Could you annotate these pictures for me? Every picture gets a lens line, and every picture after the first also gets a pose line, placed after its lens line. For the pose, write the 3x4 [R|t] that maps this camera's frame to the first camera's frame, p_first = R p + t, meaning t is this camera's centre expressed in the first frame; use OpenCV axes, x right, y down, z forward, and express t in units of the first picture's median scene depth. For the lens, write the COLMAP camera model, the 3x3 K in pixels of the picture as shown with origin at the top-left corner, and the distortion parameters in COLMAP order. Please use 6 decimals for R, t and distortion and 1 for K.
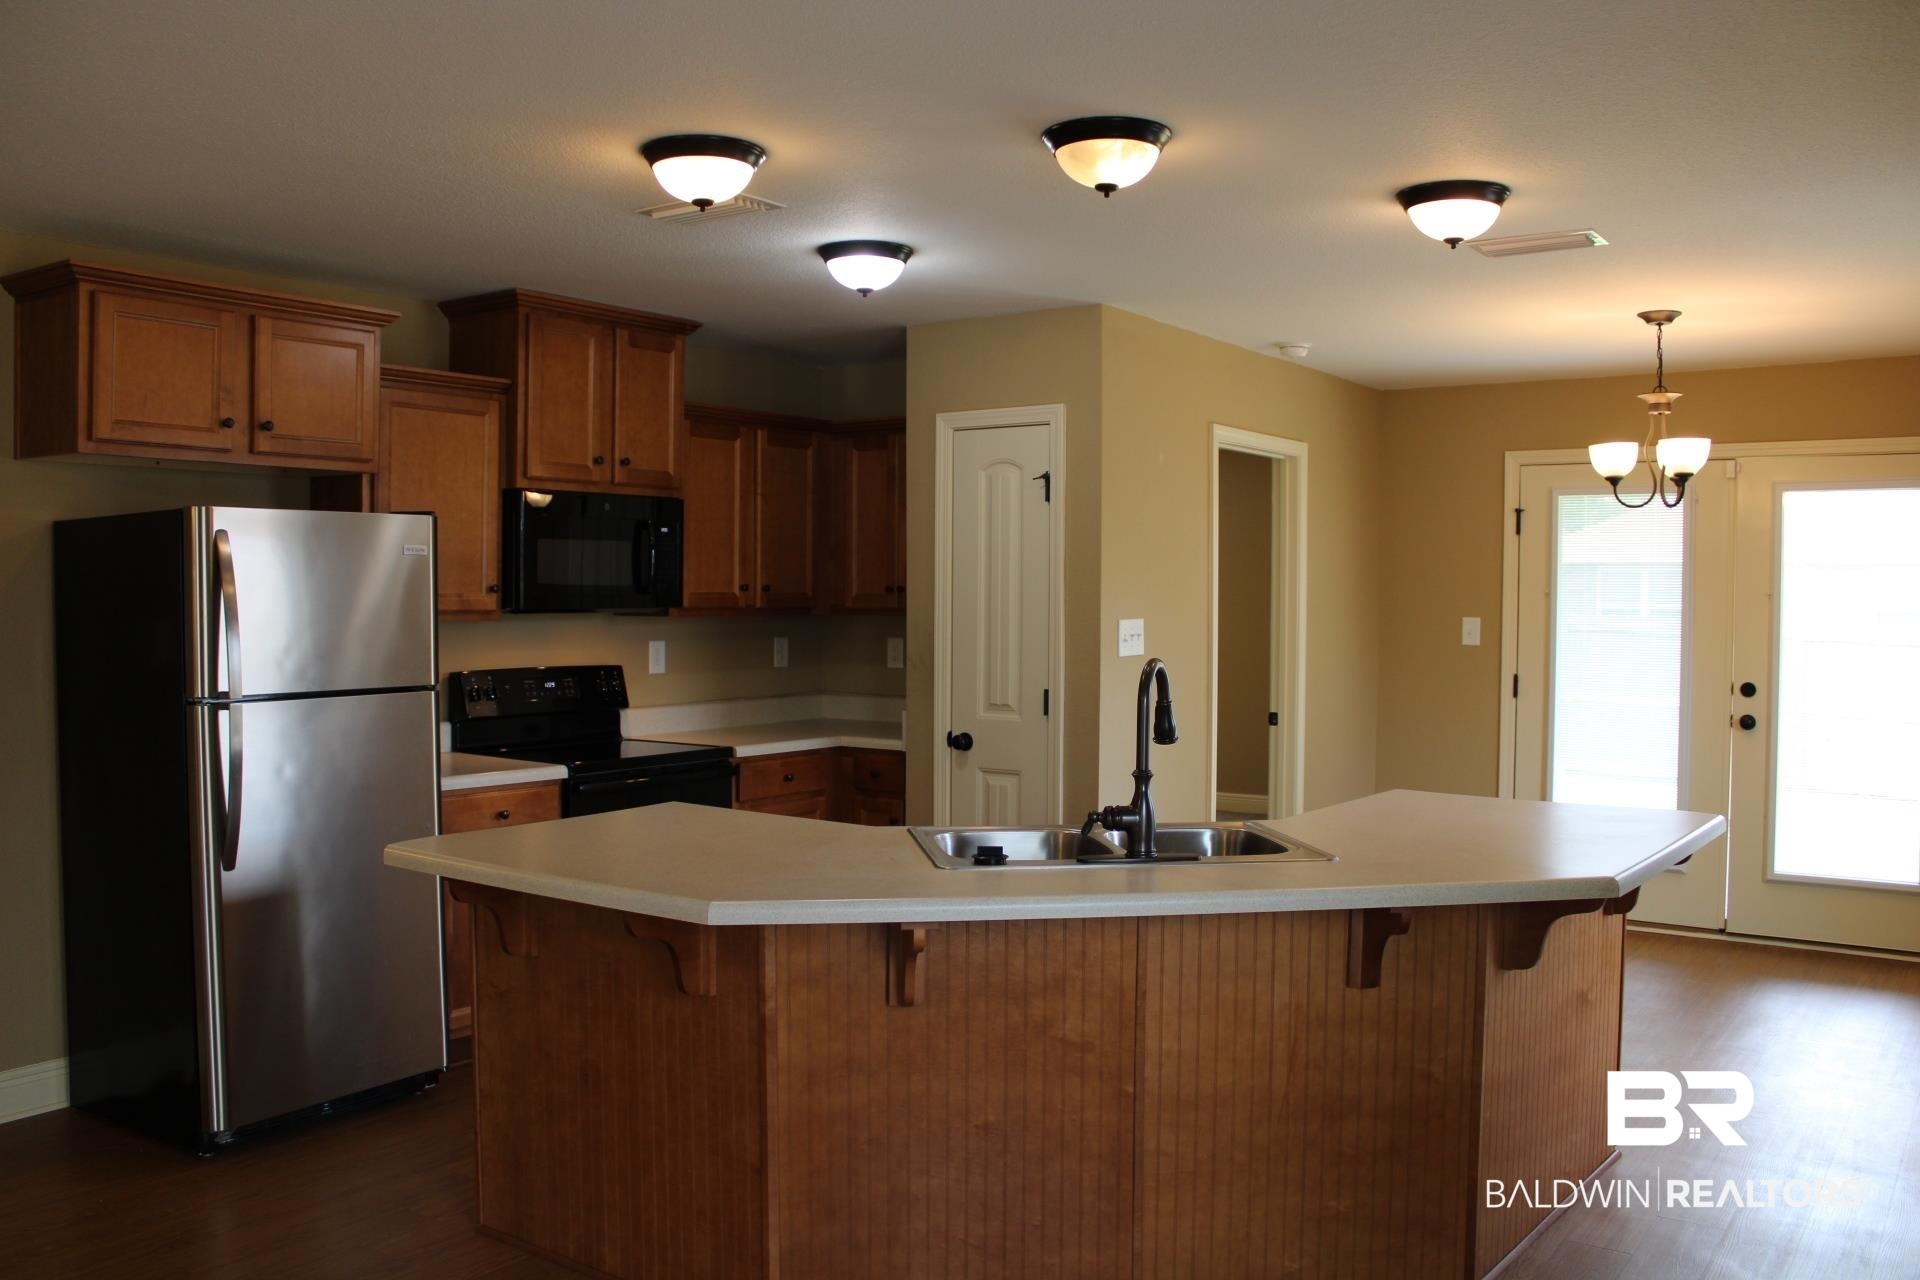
lens RADIAL K [[1588.9, 0, 953.3], [0, 1588.9, 642.2], [0, 0, 1]] dist [-0.168829, 0.147381]
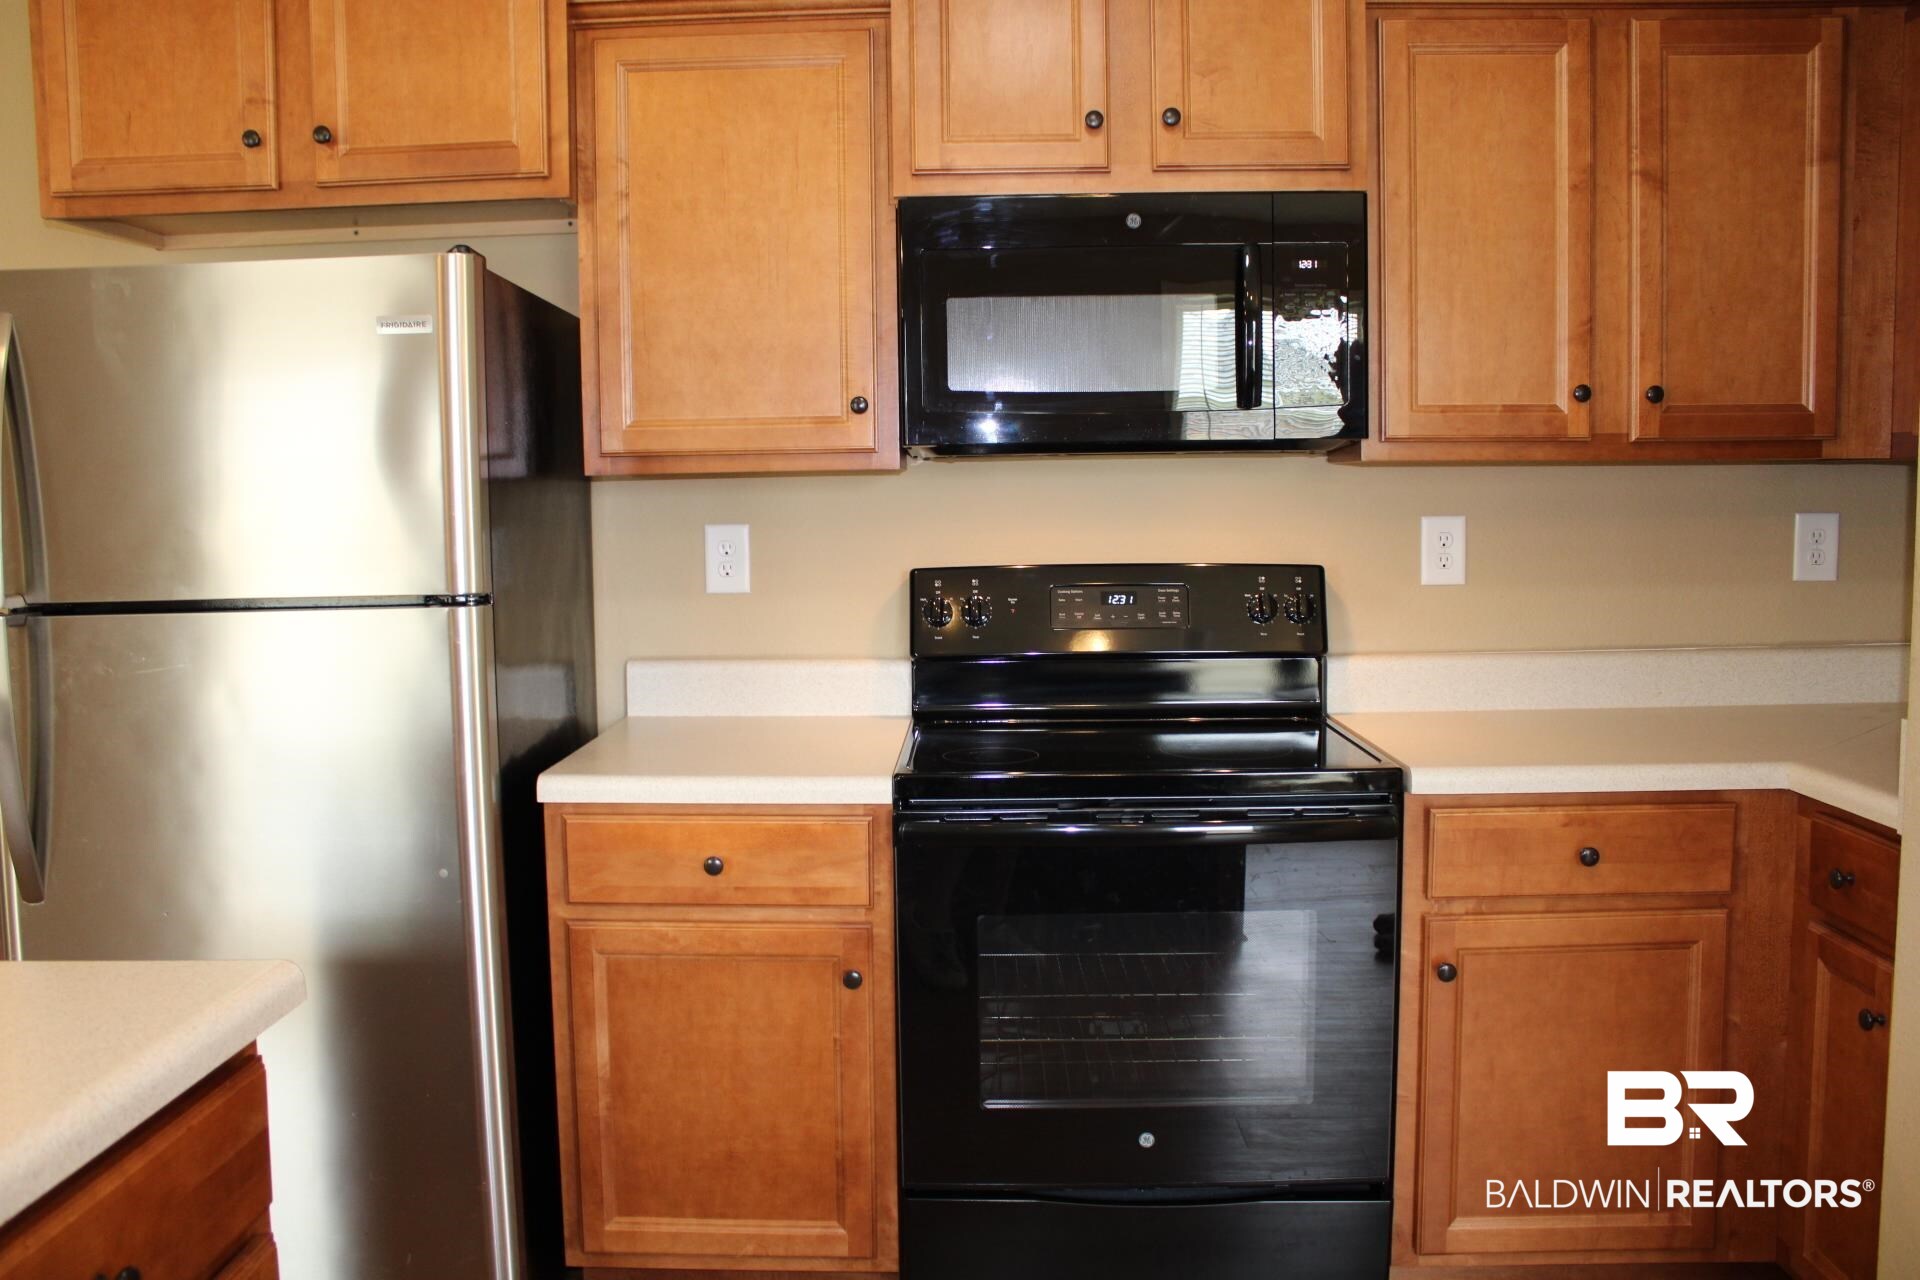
lens RADIAL K [[1588.9, 0, 953.3], [0, 1588.9, 642.2], [0, 0, 1]] dist [-0.168829, 0.147381]
pose [[0.559205, 0.070403, -0.826034, 0.156315], [-0.007854, 0.996793, 0.079640, 0.000828], [0.828992, -0.038047, 0.557965, 0.785891]]
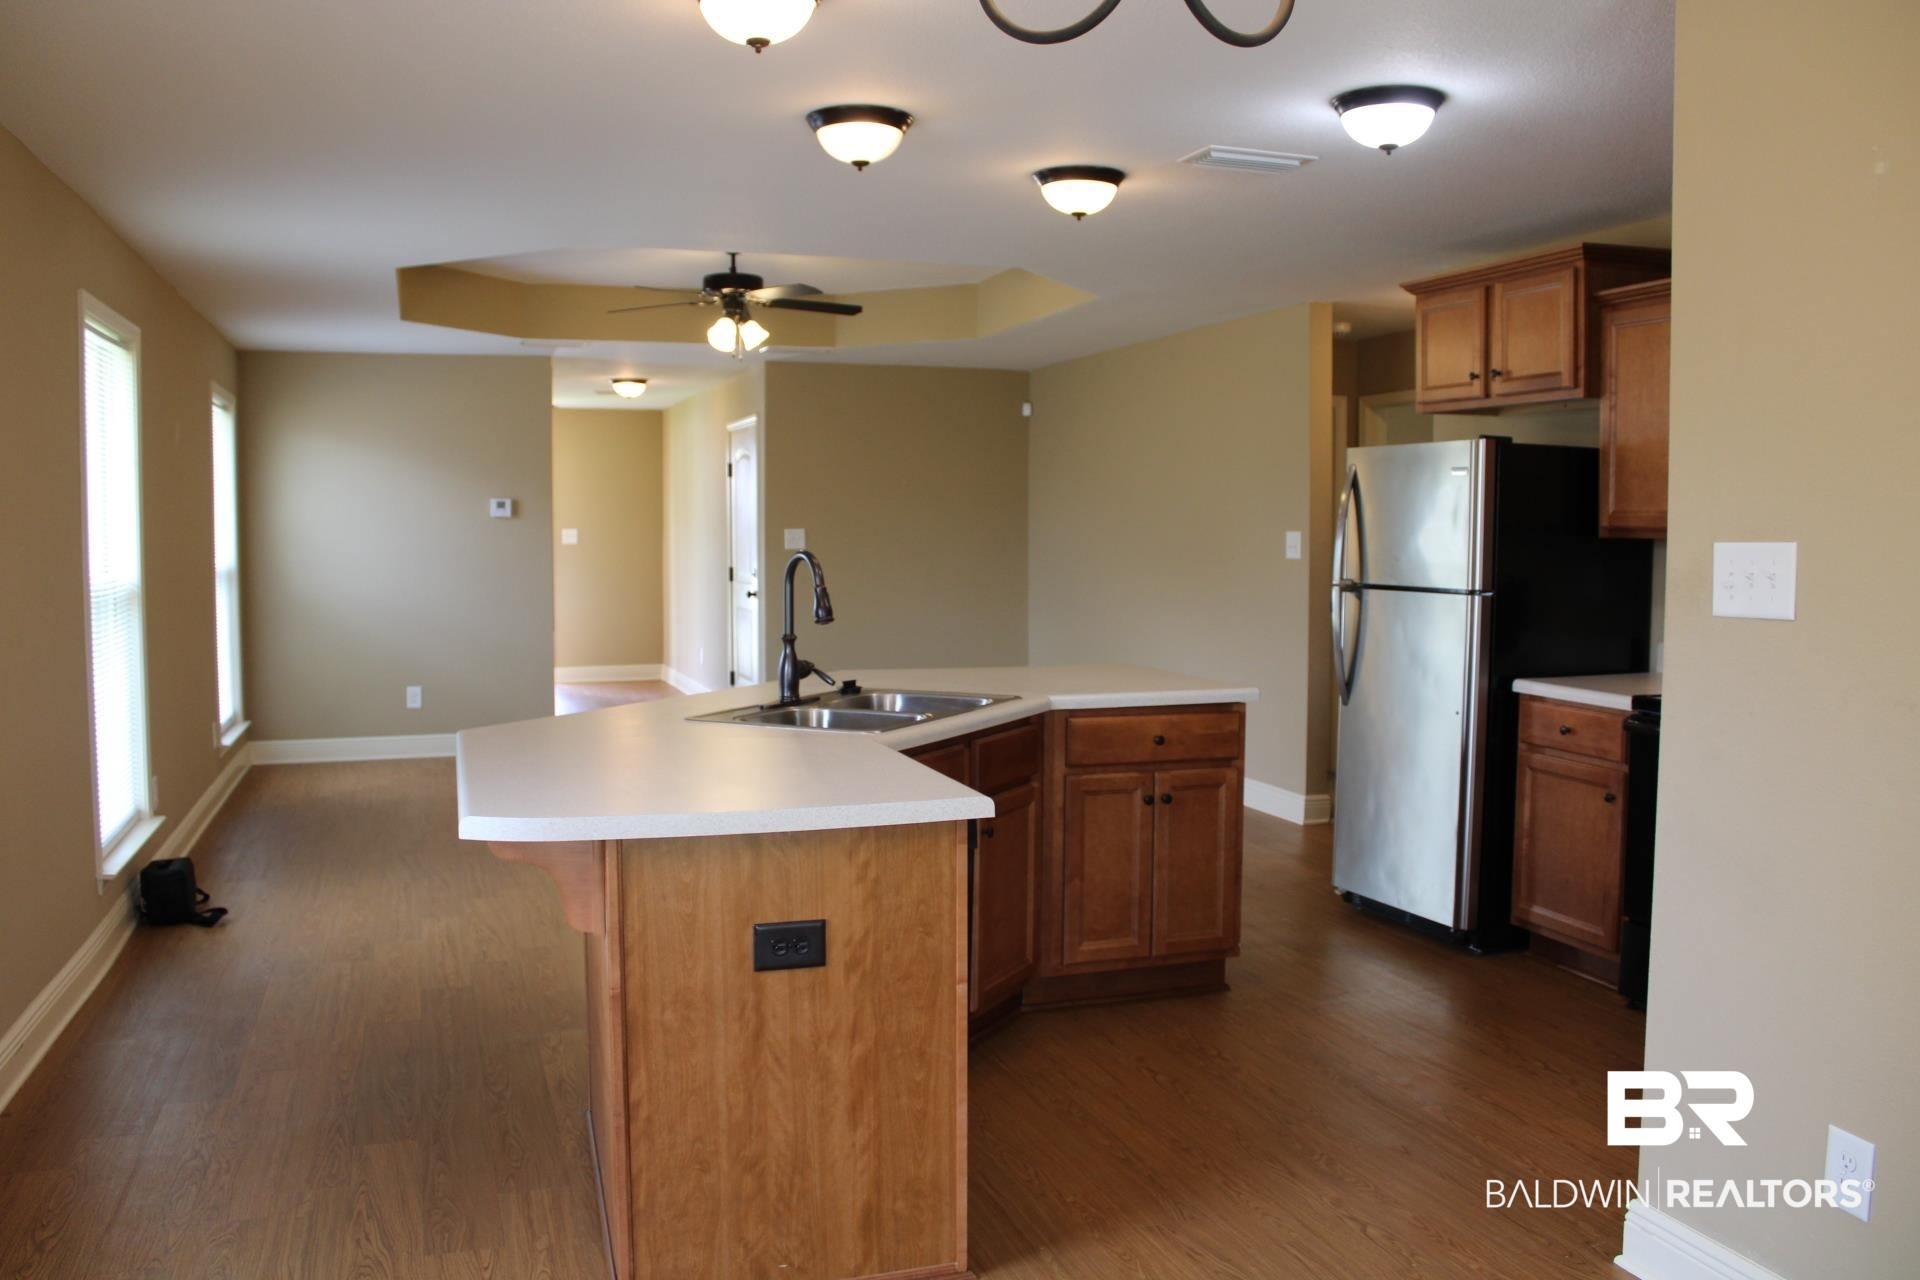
lens RADIAL K [[1588.9, 0, 953.3], [0, 1588.9, 642.2], [0, 0, 1]] dist [-0.168829, 0.147381]
pose [[-0.573232, 0.055532, -0.817509, 0.740240], [-0.028161, 0.995776, 0.087387, -0.021341], [0.818909, 0.073115, -0.569247, 1.234212]]
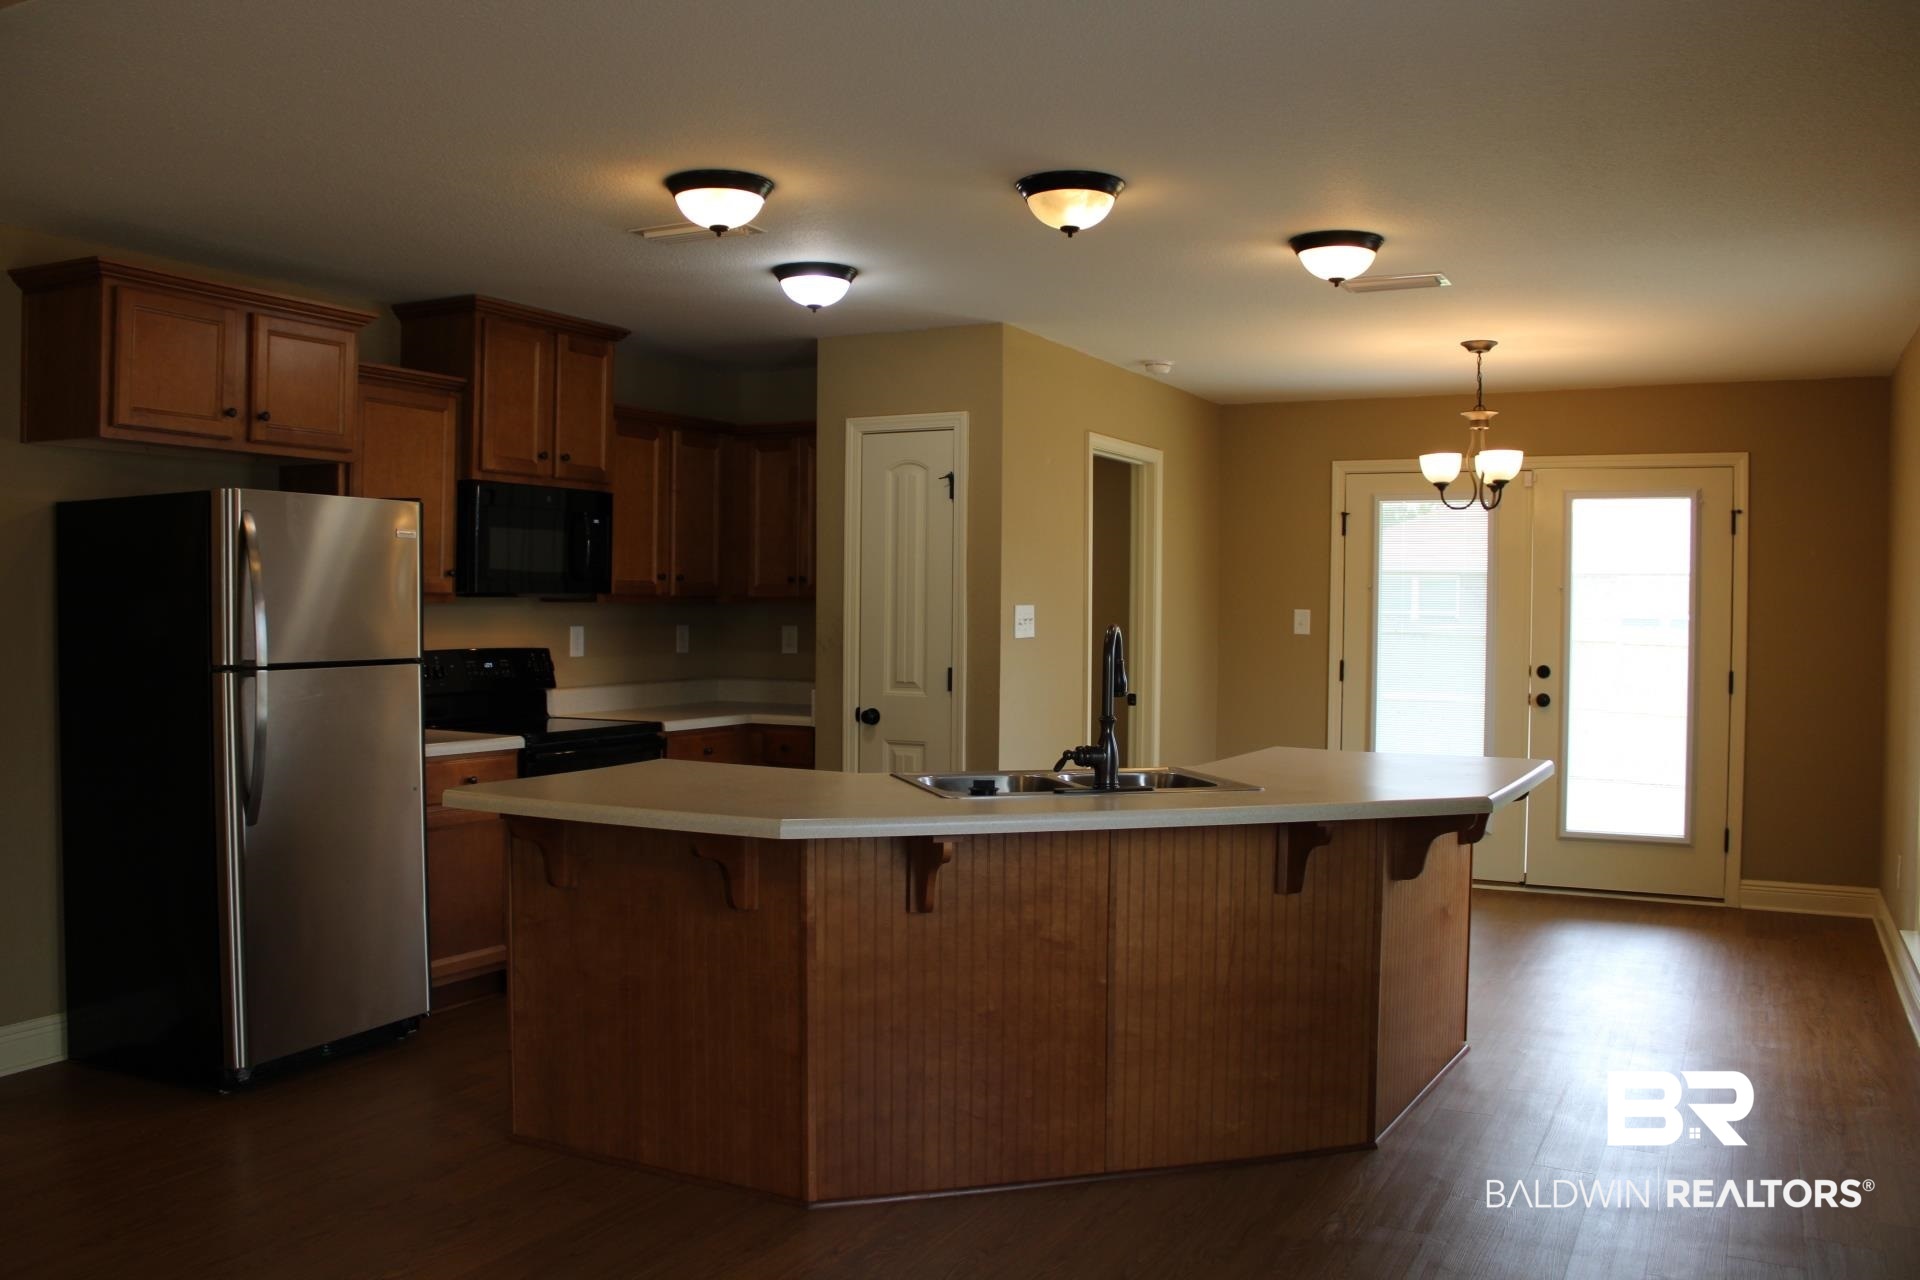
lens RADIAL K [[1588.9, 0, 953.3], [0, 1588.9, 642.2], [0, 0, 1]] dist [-0.168829, 0.147381]
pose [[0.989882, 0.000408, 0.141895, -0.110951], [0.000495, 0.999980, -0.006332, 0.021551], [-0.141894, 0.006339, 0.989862, -0.116001]]
